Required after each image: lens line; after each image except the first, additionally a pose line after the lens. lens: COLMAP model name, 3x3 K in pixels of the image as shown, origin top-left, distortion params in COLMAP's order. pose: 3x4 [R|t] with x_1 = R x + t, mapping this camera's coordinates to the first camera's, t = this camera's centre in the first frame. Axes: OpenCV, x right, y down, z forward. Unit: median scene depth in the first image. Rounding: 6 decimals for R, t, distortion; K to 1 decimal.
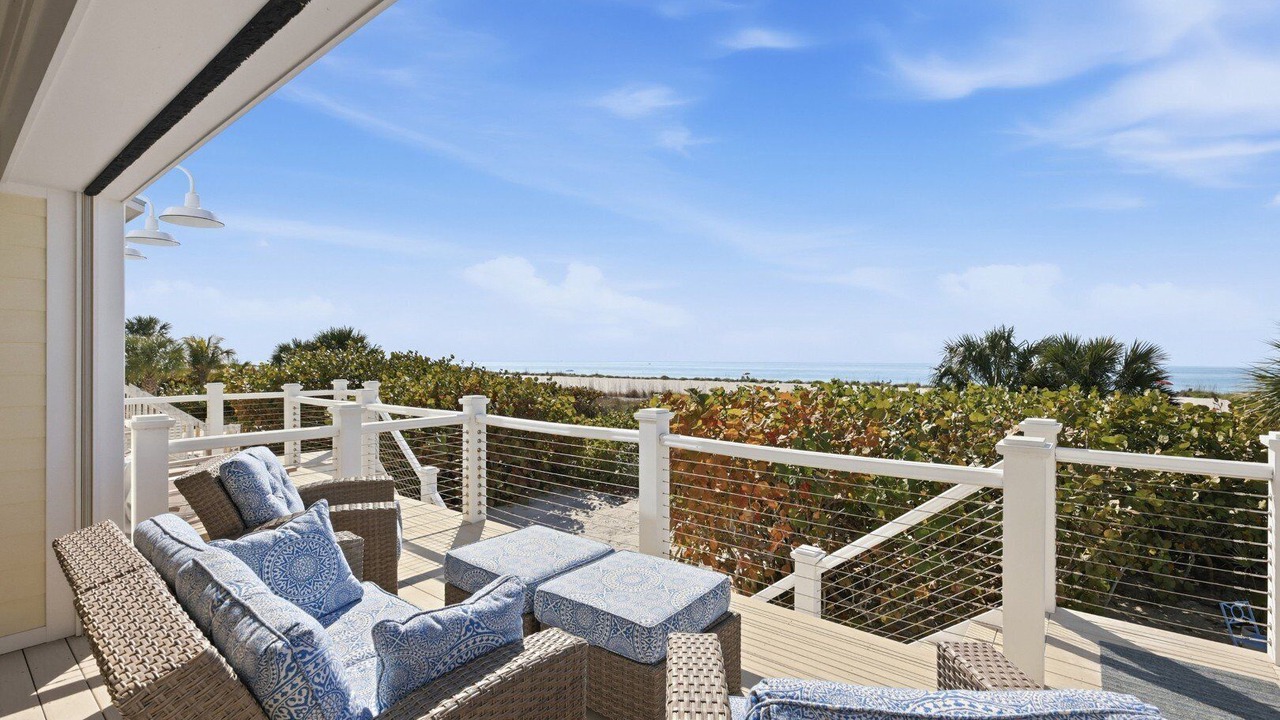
lens RADIAL K [[574.5, 0, 640.0], [0, 574.5, 360.0], [0, 0, 1]] dist [-0.000125, 0.000051]
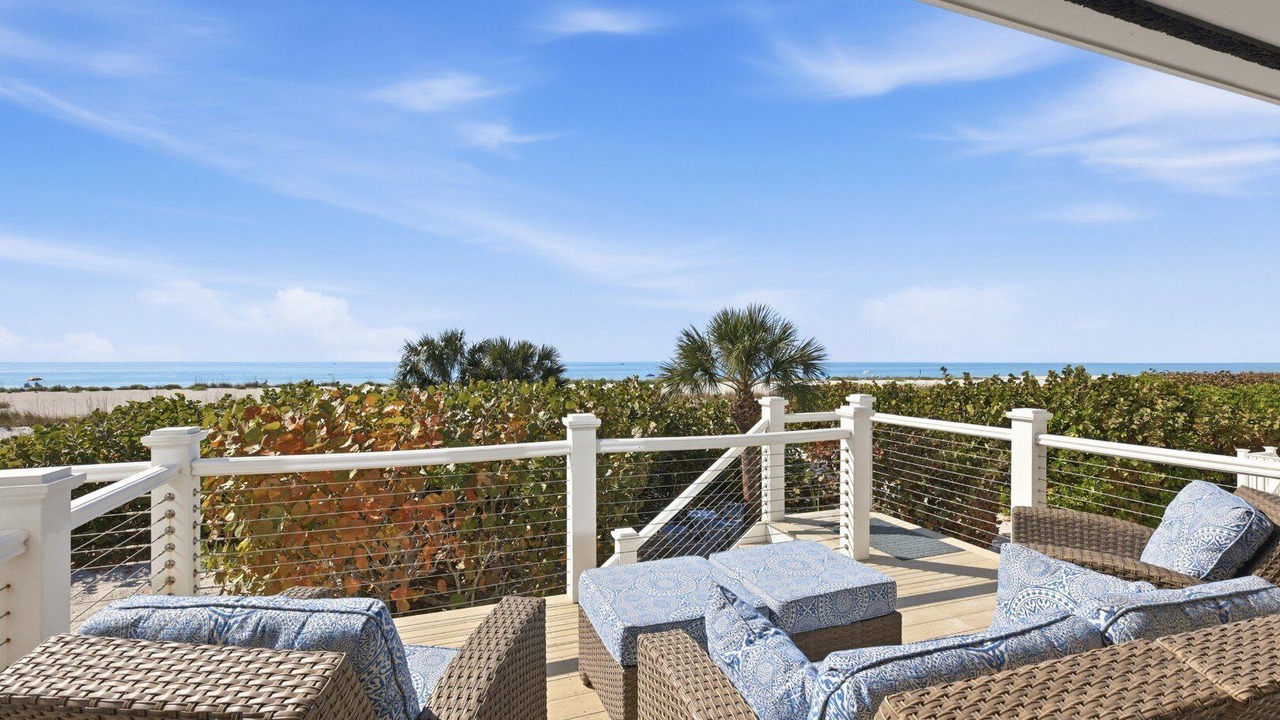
lens RADIAL K [[574.5, 0, 640.0], [0, 574.5, 360.0], [0, 0, 1]] dist [-0.000125, 0.000051]
pose [[0.514121, -0.007388, 0.857686, -0.179331], [0.005108, 0.999972, 0.005552, -0.000950], [-0.857703, 0.001526, 0.514144, 0.116599]]
